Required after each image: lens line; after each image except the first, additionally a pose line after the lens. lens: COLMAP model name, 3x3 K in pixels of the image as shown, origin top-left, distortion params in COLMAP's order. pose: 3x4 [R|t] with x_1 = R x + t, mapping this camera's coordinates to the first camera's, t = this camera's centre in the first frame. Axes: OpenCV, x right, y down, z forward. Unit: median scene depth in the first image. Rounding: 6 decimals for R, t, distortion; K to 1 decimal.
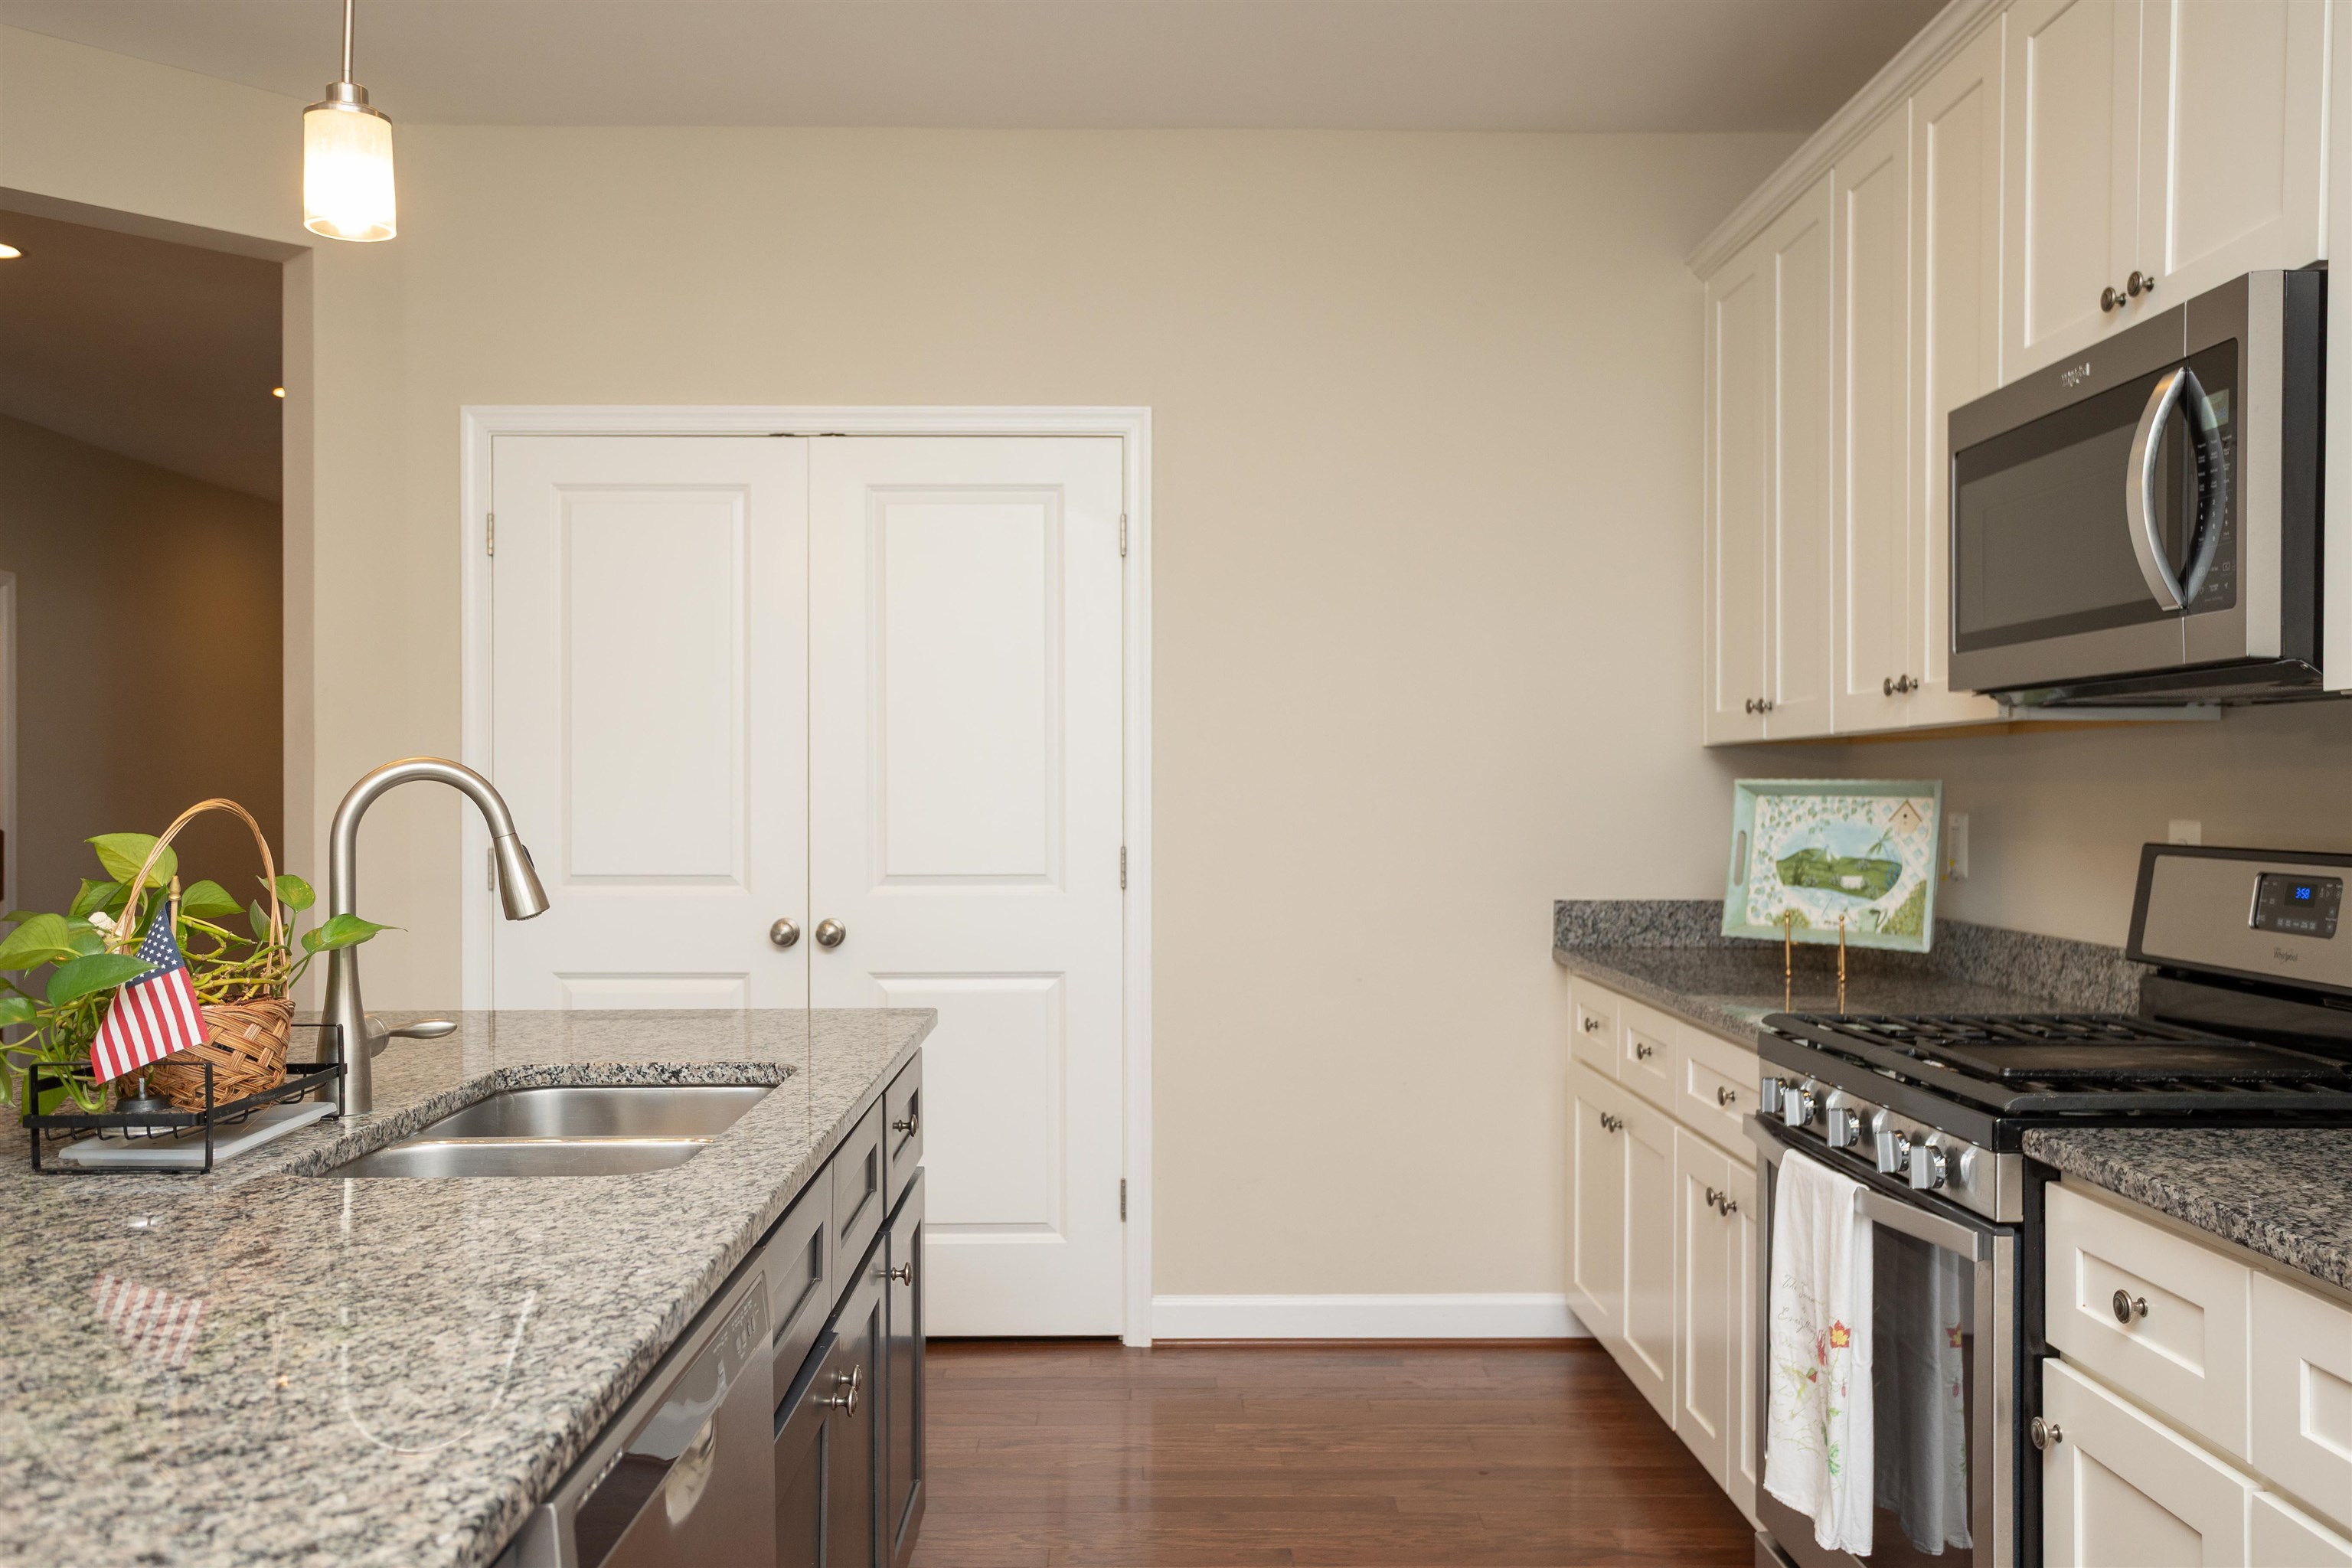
lens RADIAL K [[1880.9, 0, 1174.2], [0, 1880.9, 791.0], [0, 0, 1]] dist [0.004910, -0.000505]
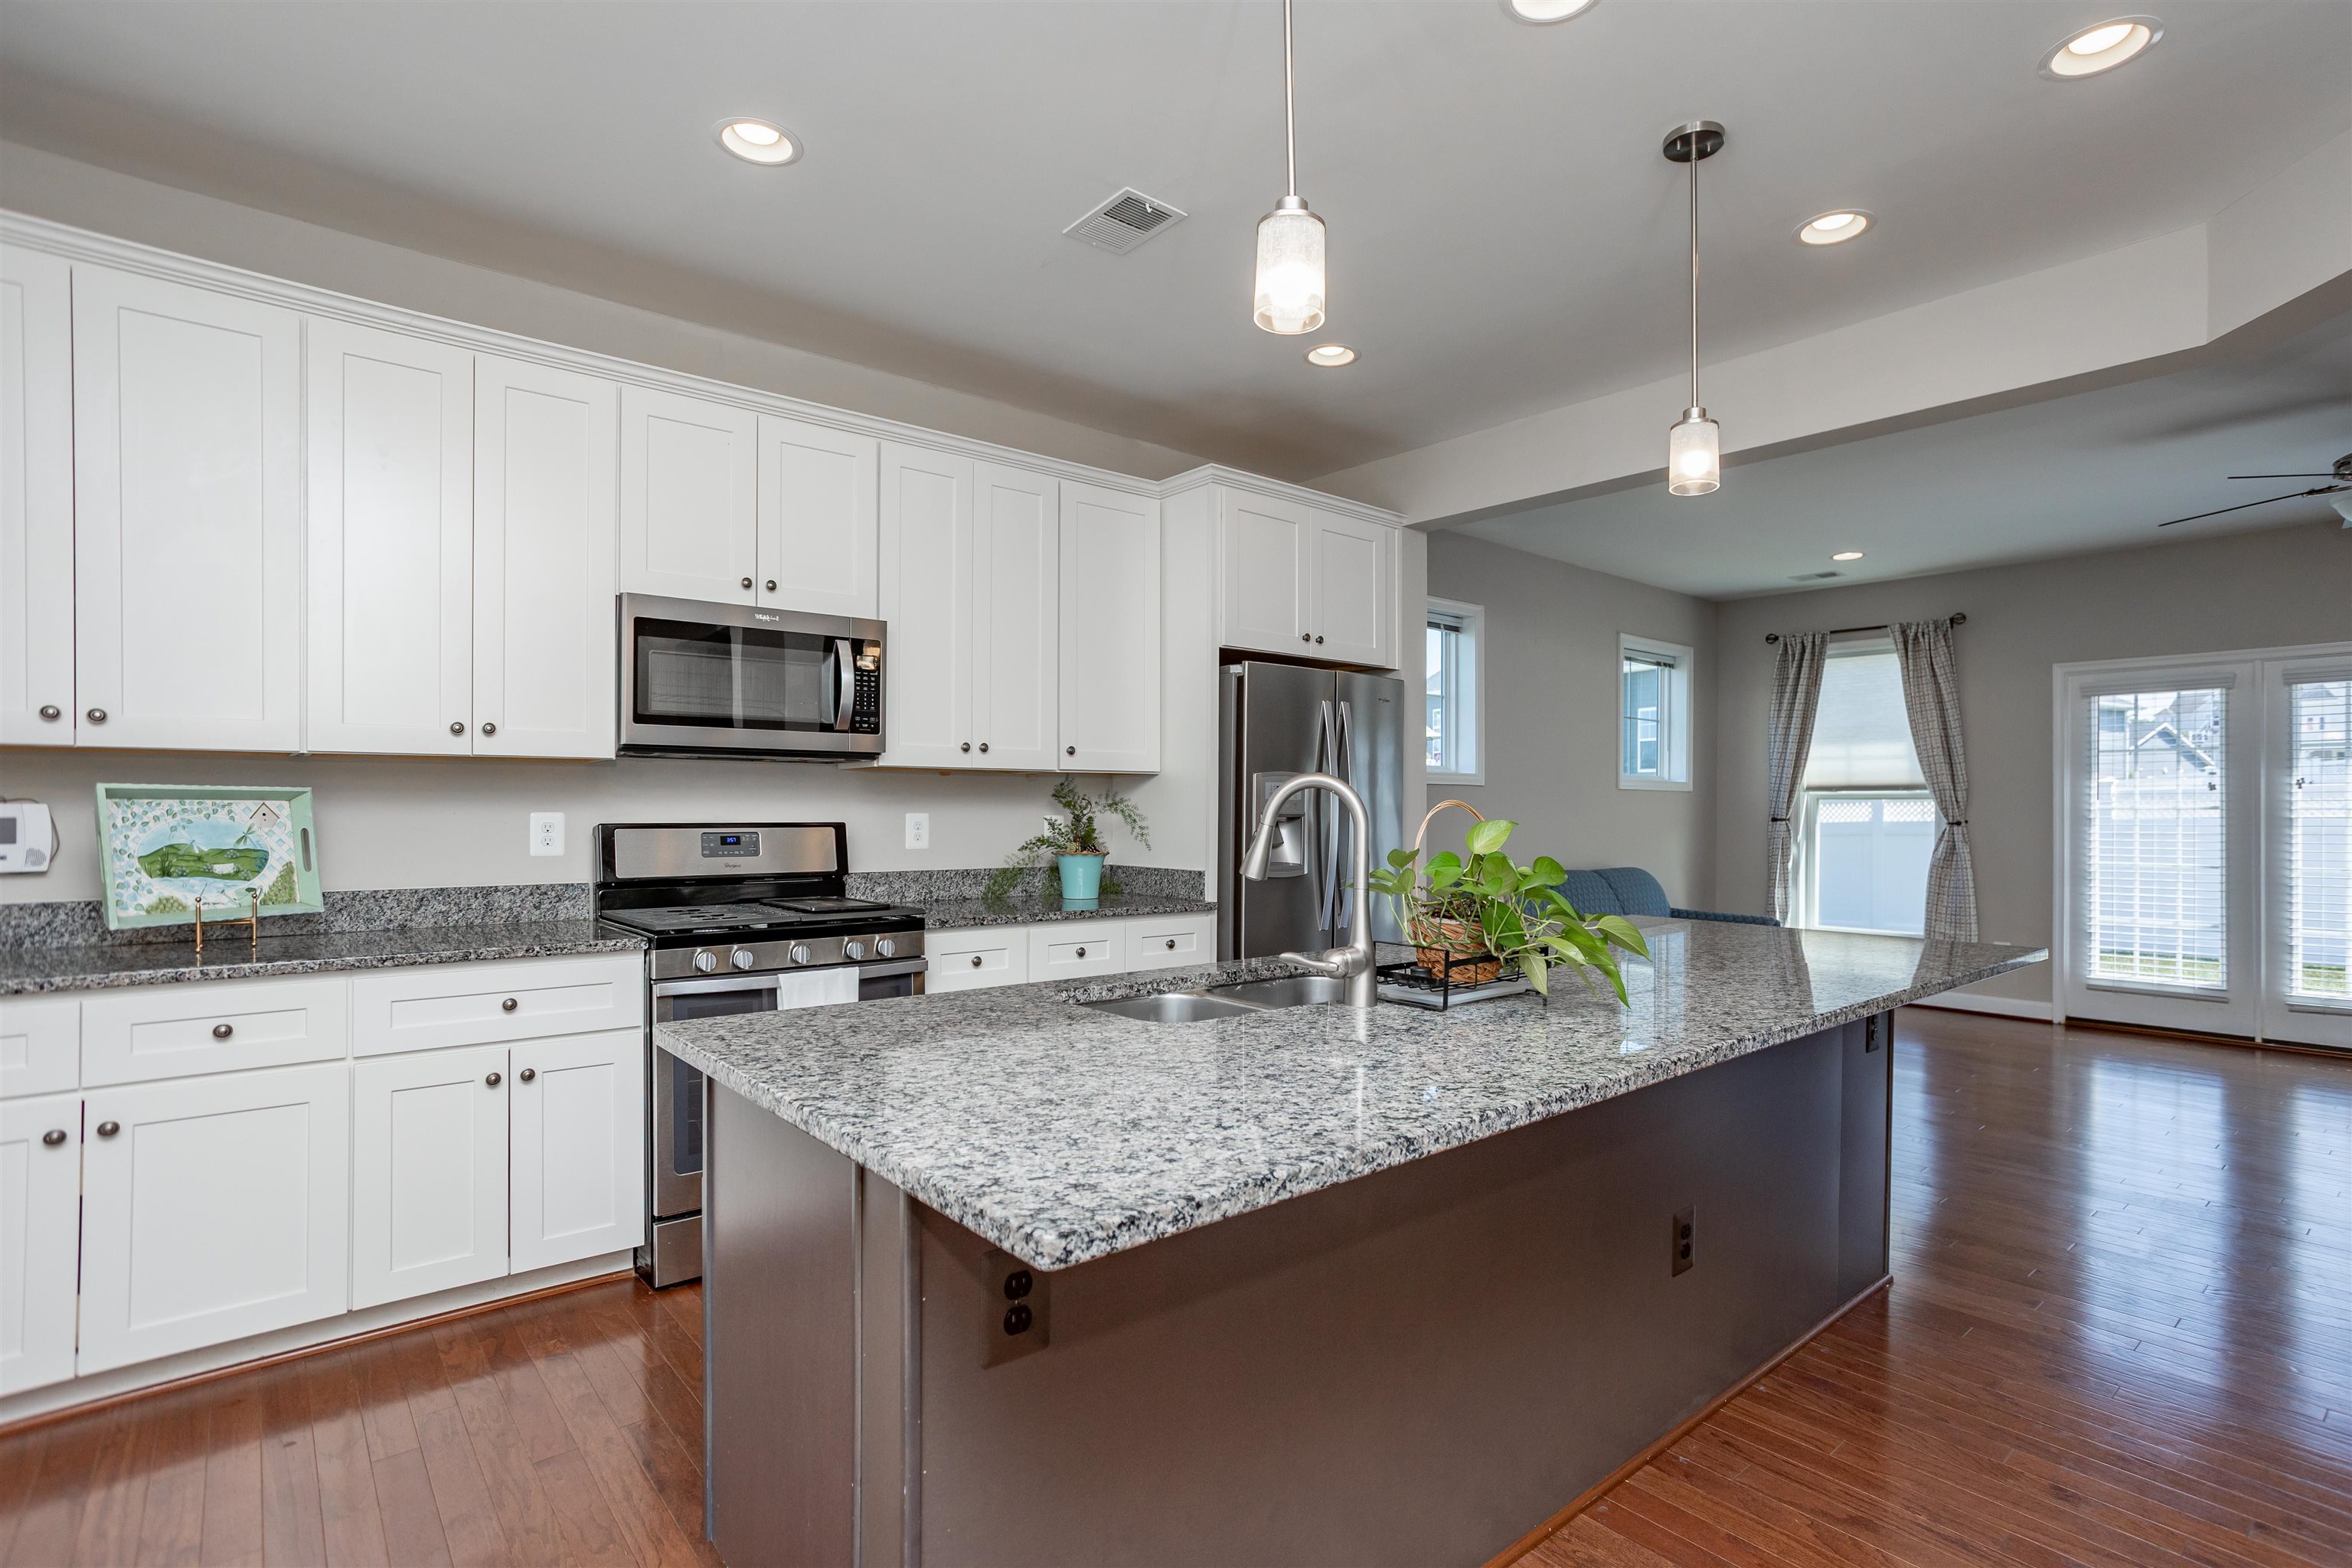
lens RADIAL K [[1141.4, 0, 1240.2], [0, 1141.4, 808.7], [0, 0, 1]] dist [-0.018998, 0.013008]
pose [[-0.635112, -0.008485, 0.772373, -0.641218], [-0.006230, 0.999963, 0.005862, 0.000383], [-0.772395, -0.001089, -0.635142, 0.955233]]
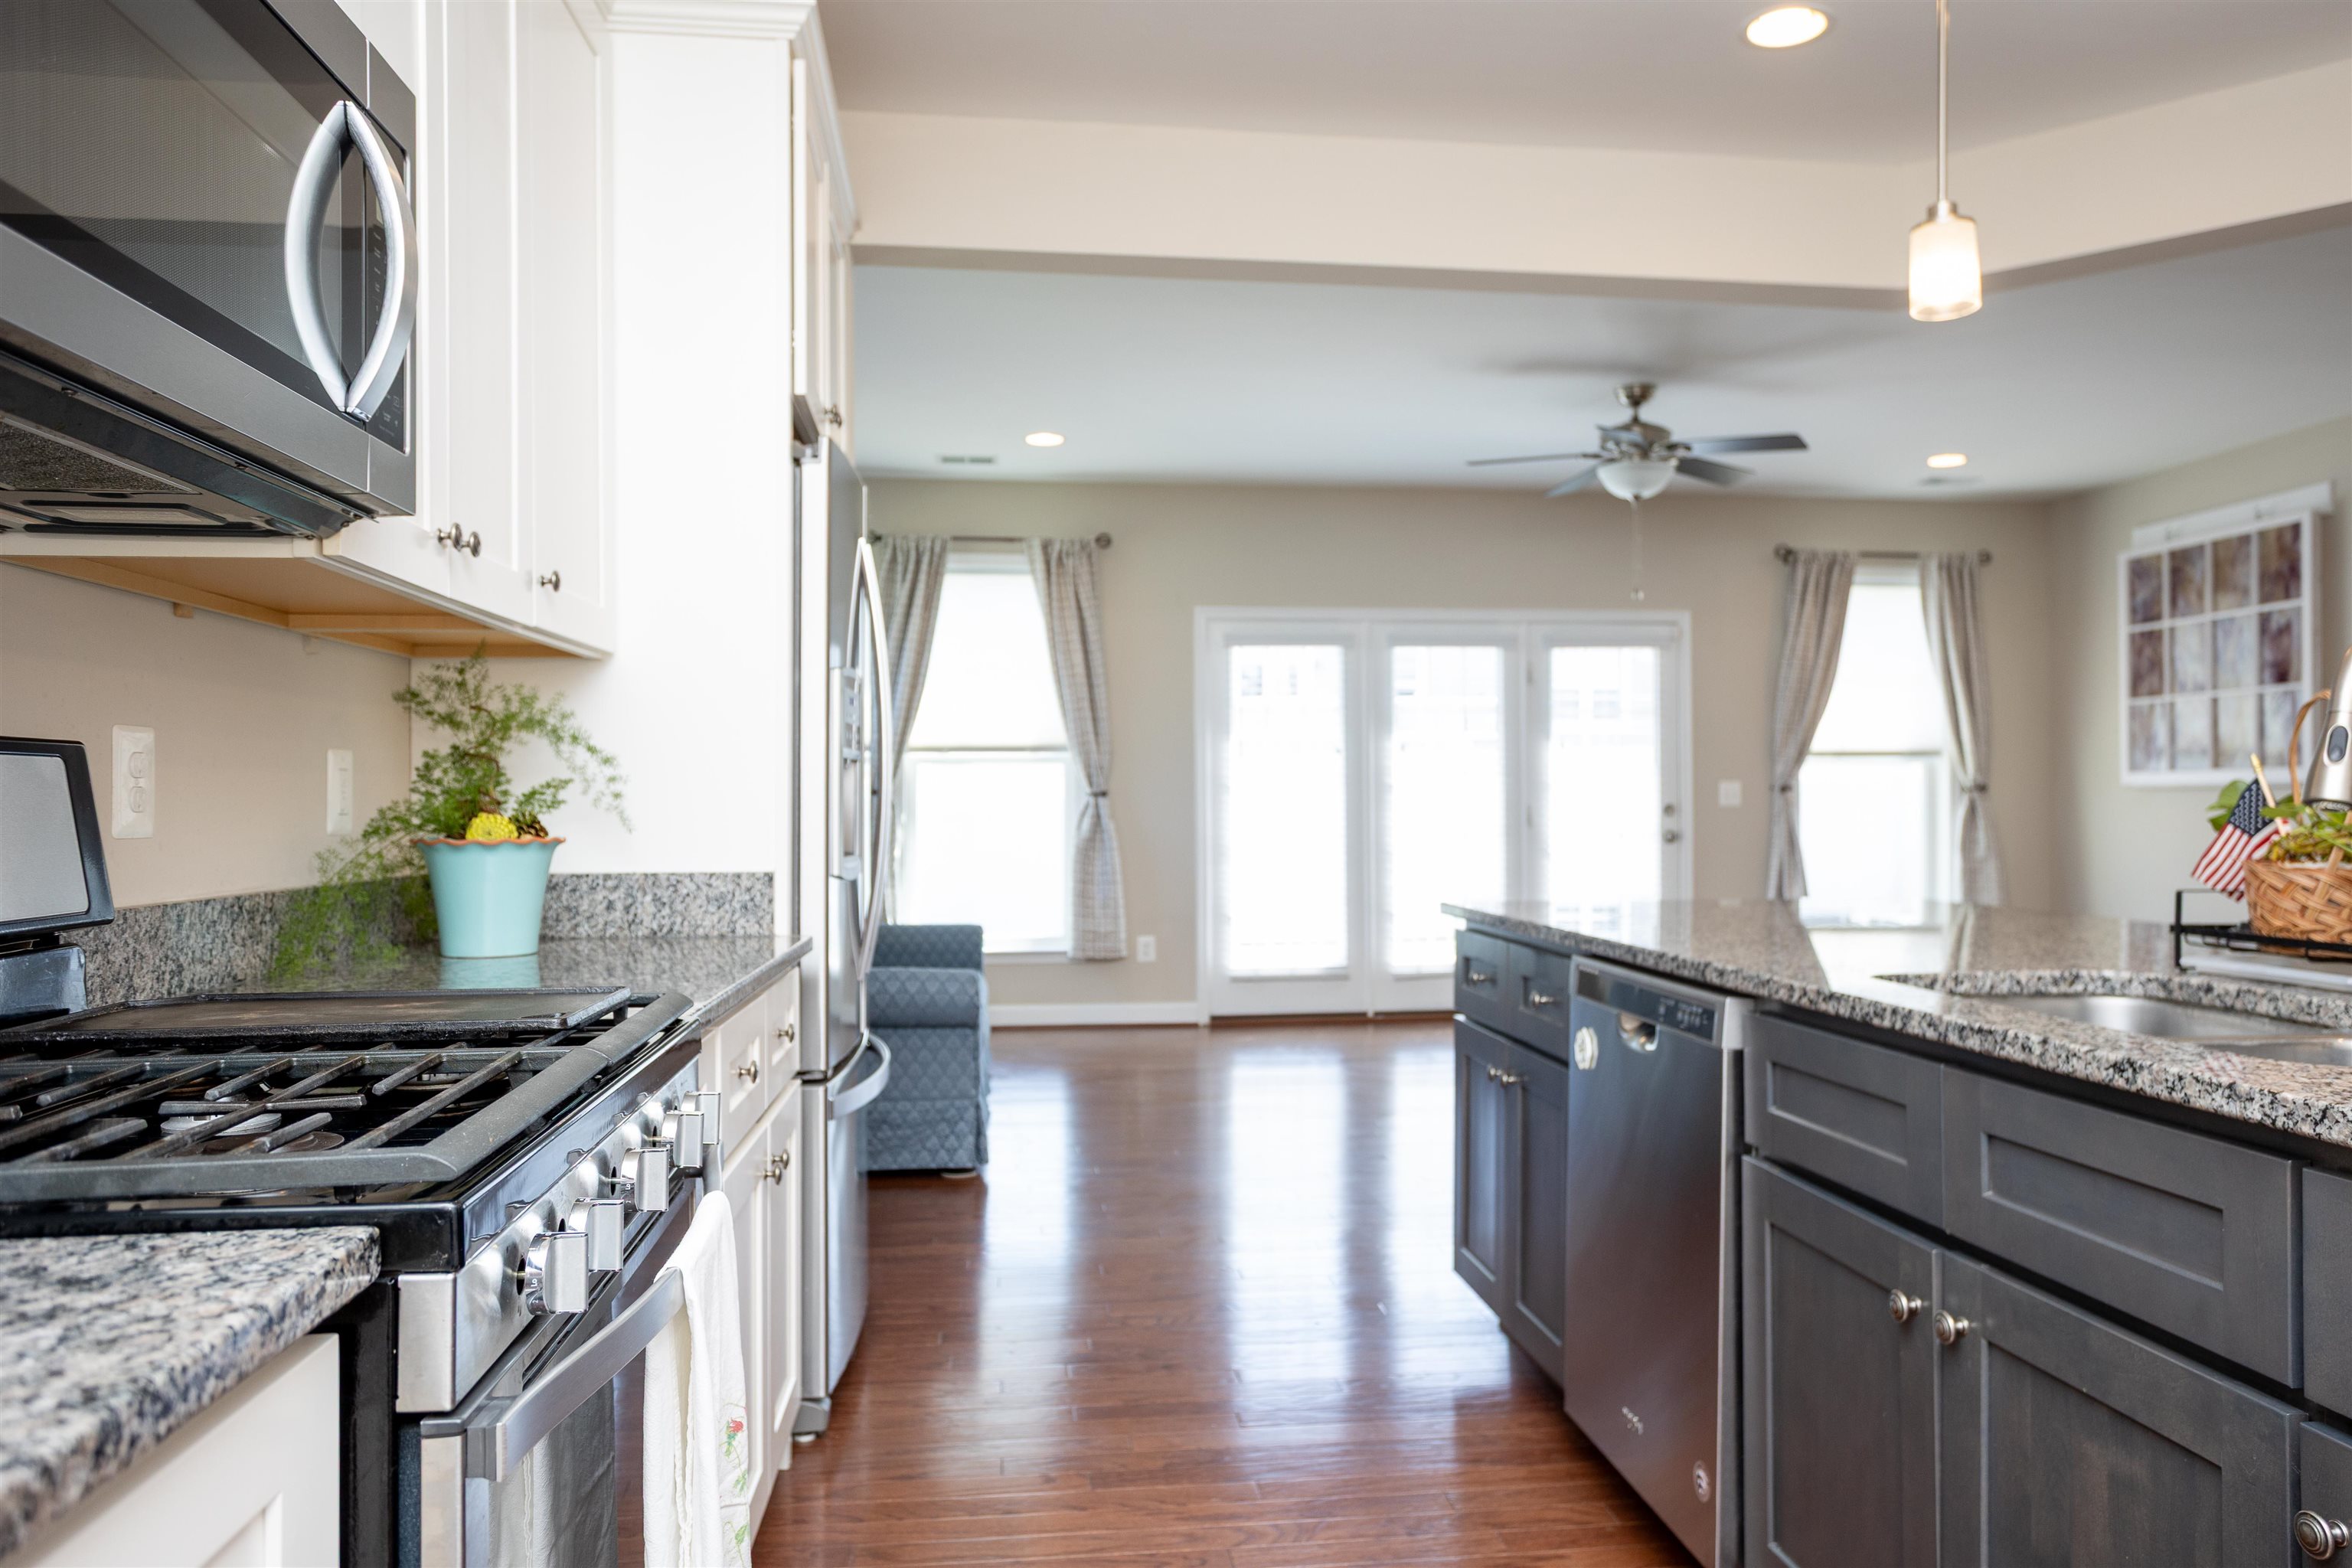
lens RADIAL K [[1622.1, 0, 1179.3], [0, 1622.1, 791.1], [0, 0, 1]] dist [0.008921, 0.001957]
pose [[-0.996971, -0.003780, -0.077682, 0.156602], [-0.003429, 0.999983, -0.004649, 0.035900], [0.077698, -0.004368, -0.996967, 1.017986]]
